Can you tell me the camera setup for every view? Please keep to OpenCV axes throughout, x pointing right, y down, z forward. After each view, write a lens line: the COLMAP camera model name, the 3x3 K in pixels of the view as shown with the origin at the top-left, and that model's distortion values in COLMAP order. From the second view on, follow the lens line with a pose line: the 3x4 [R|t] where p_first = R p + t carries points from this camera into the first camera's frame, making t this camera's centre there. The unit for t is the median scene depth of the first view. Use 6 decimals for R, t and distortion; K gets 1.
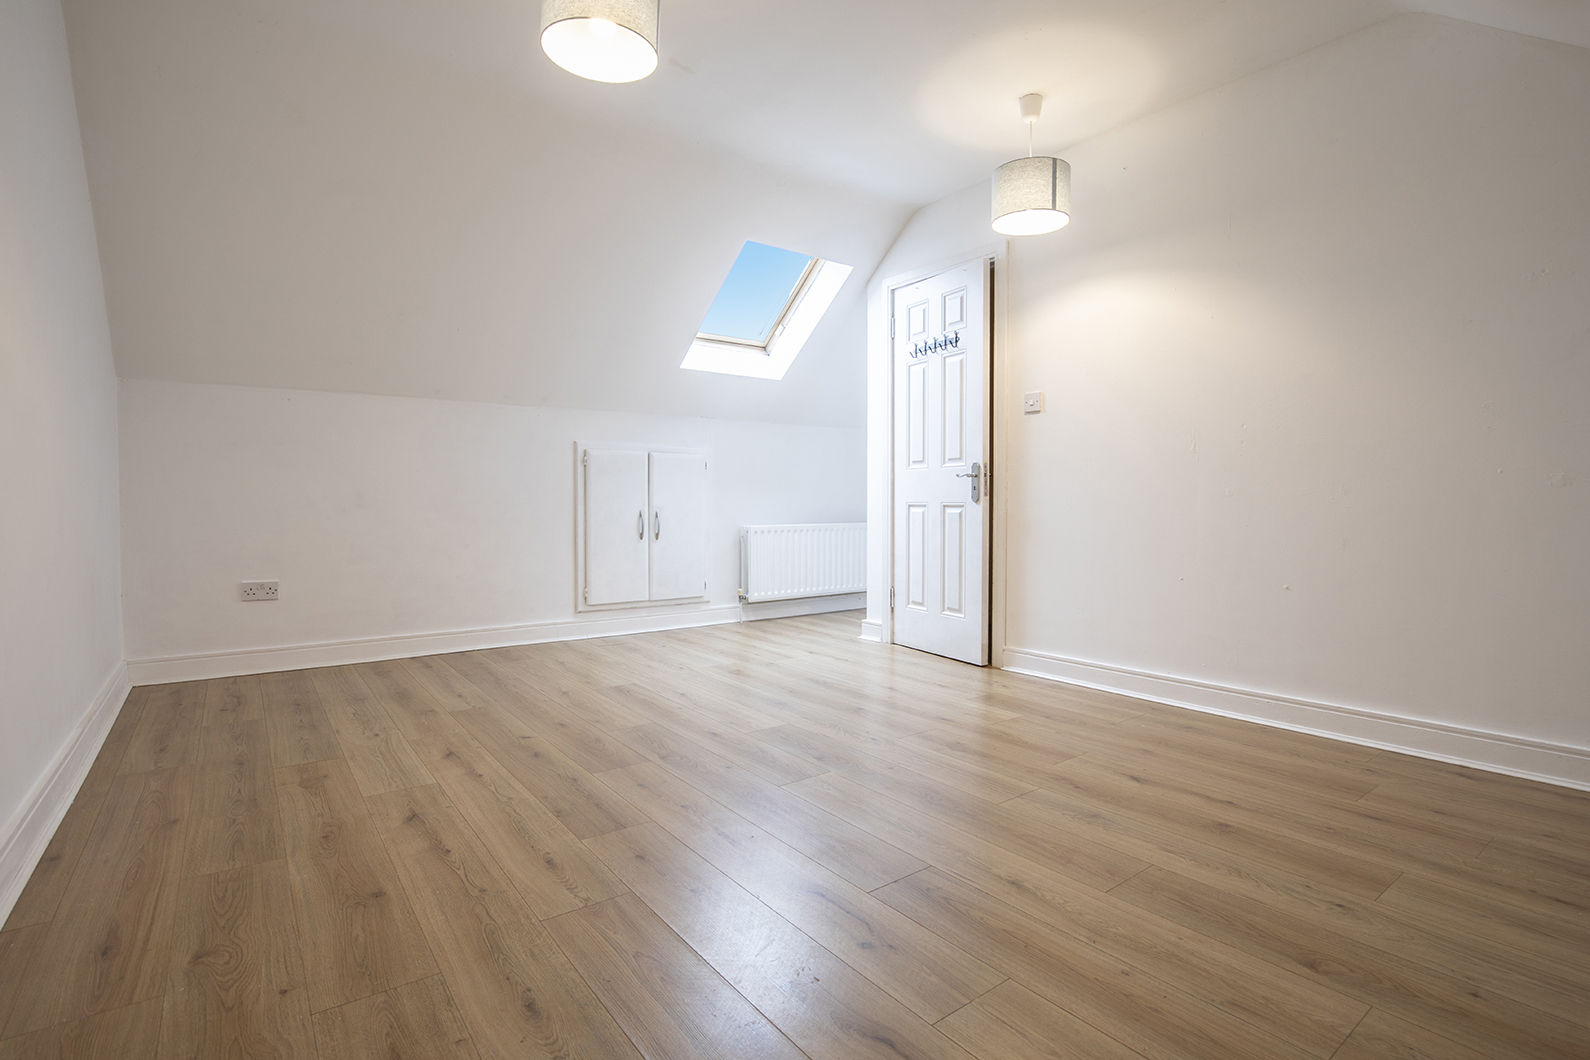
lens RADIAL K [[730.8, 0, 790.1], [0, 730.8, 516.8], [0, 0, 1]] dist [-0.033724, 0.005155]
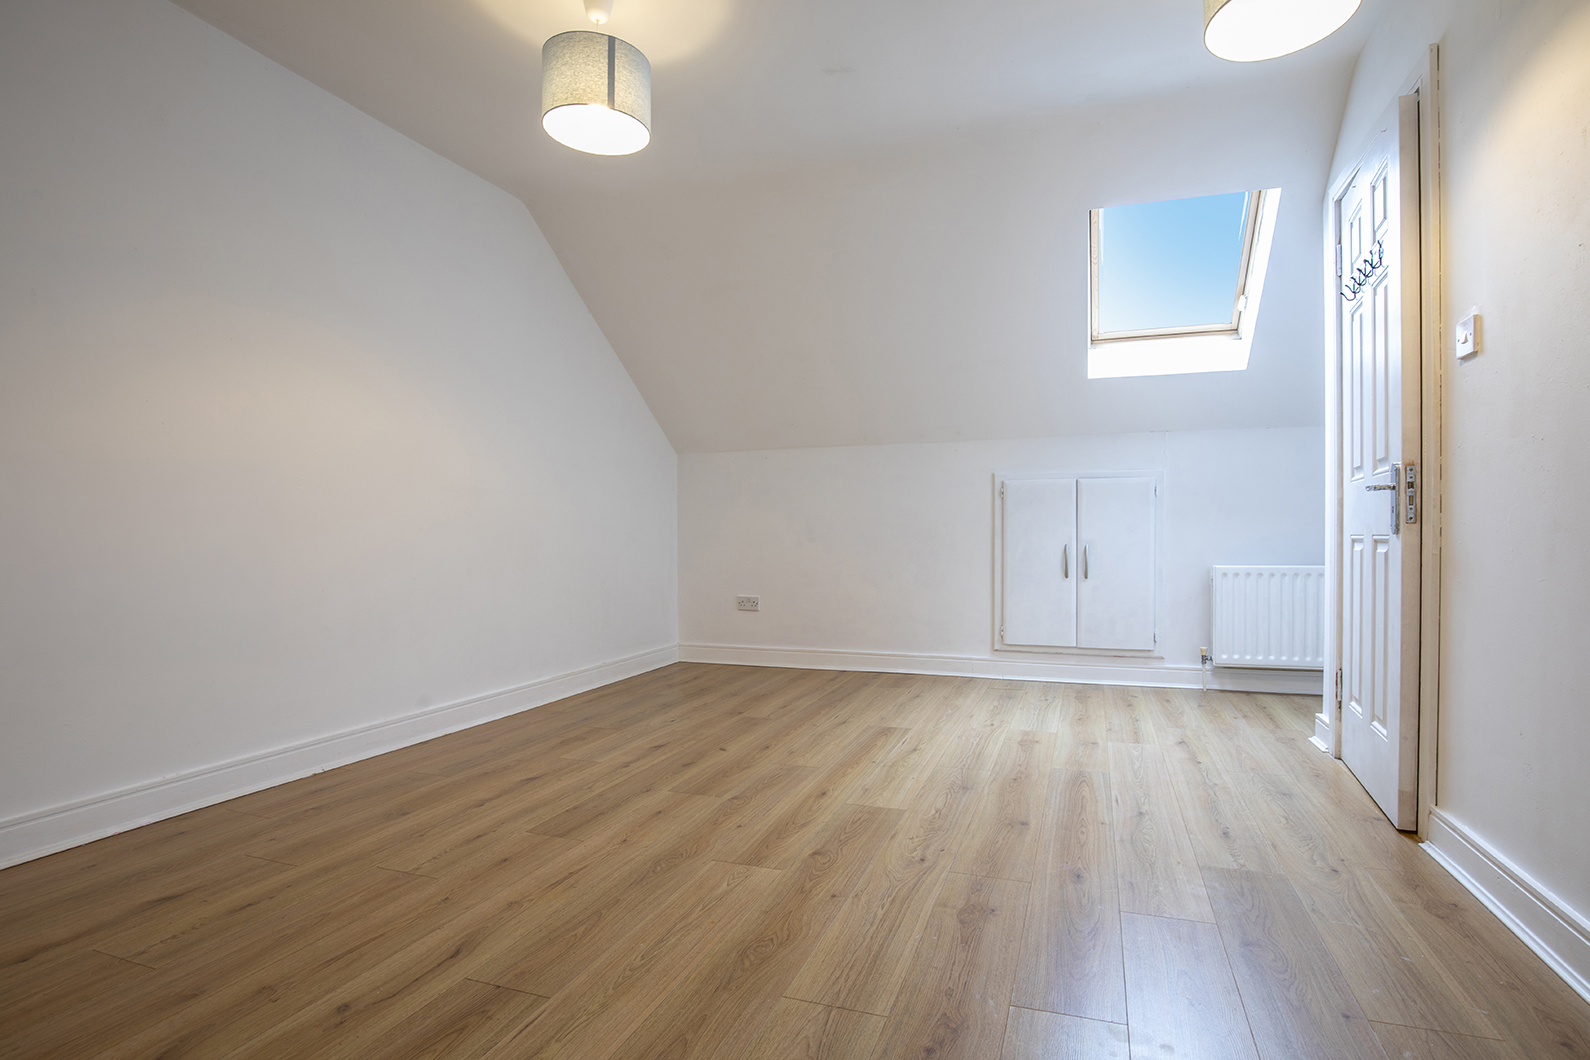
lens RADIAL K [[698.6, 0, 769.2], [0, 698.6, 543.6], [0, 0, 1]] dist [-0.027999, 0.000852]
pose [[0.600104, 0.005187, -0.799905, 0.321713], [-0.011523, 0.999931, -0.002160, -0.005617], [0.799839, 0.010513, 0.600123, 0.251937]]
